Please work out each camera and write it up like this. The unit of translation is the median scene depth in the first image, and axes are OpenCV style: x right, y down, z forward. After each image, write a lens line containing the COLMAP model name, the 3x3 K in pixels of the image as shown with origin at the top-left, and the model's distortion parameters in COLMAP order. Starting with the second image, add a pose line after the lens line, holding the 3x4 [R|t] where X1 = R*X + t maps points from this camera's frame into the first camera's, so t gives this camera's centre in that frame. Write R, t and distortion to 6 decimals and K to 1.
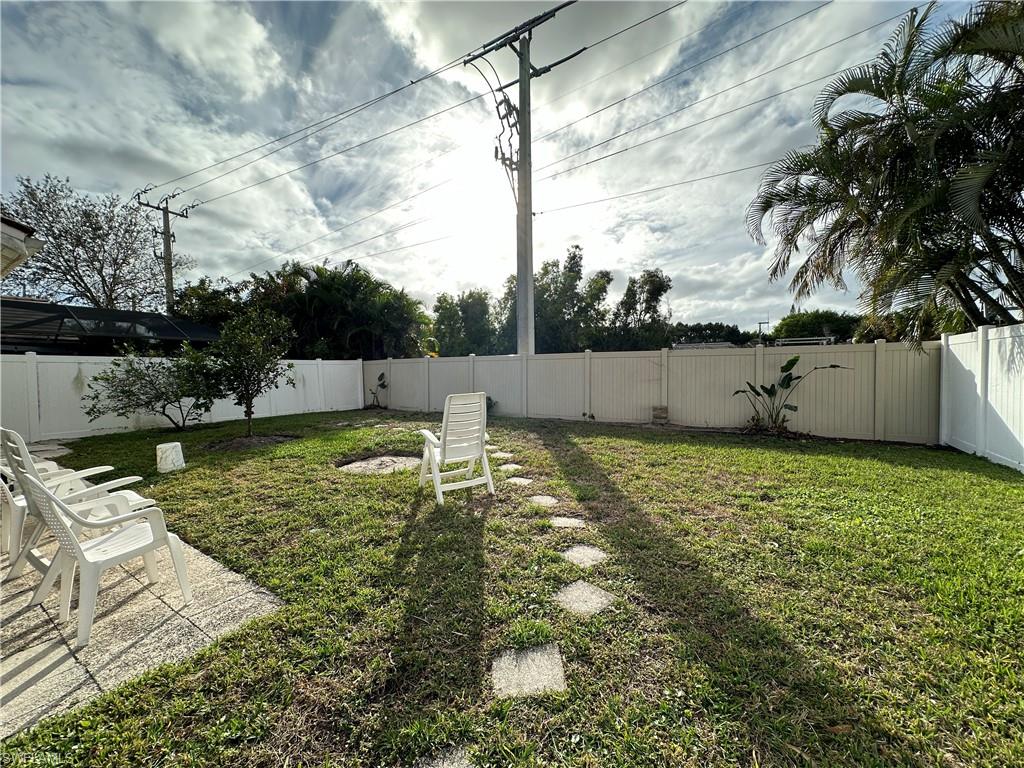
lens RADIAL K [[408.6, 0, 510.5], [0, 408.6, 381.0], [0, 0, 1]] dist [0.000635, 0.000123]
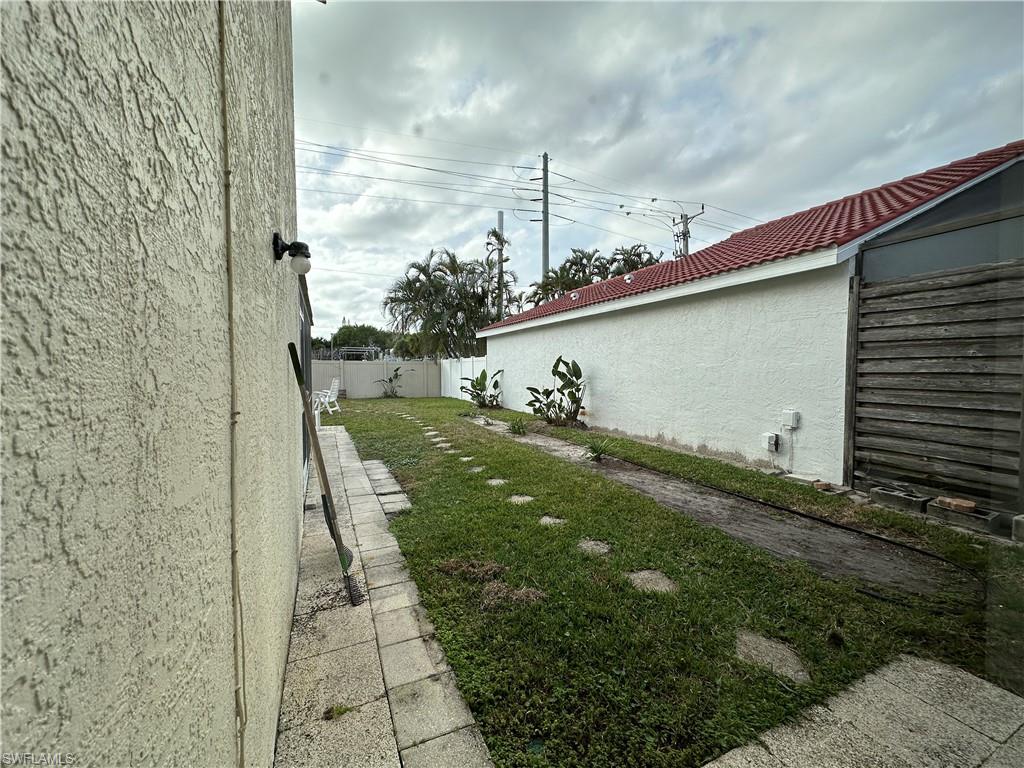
lens RADIAL K [[408.6, 0, 511.6], [0, 408.6, 383.0], [0, 0, 1]] dist [0.000635, 0.000123]
pose [[0.536215, -0.023334, 0.843759, -1.010128], [0.021828, 0.999667, 0.013774, 0.023488], [-0.843799, 0.011032, 0.536545, -0.889107]]
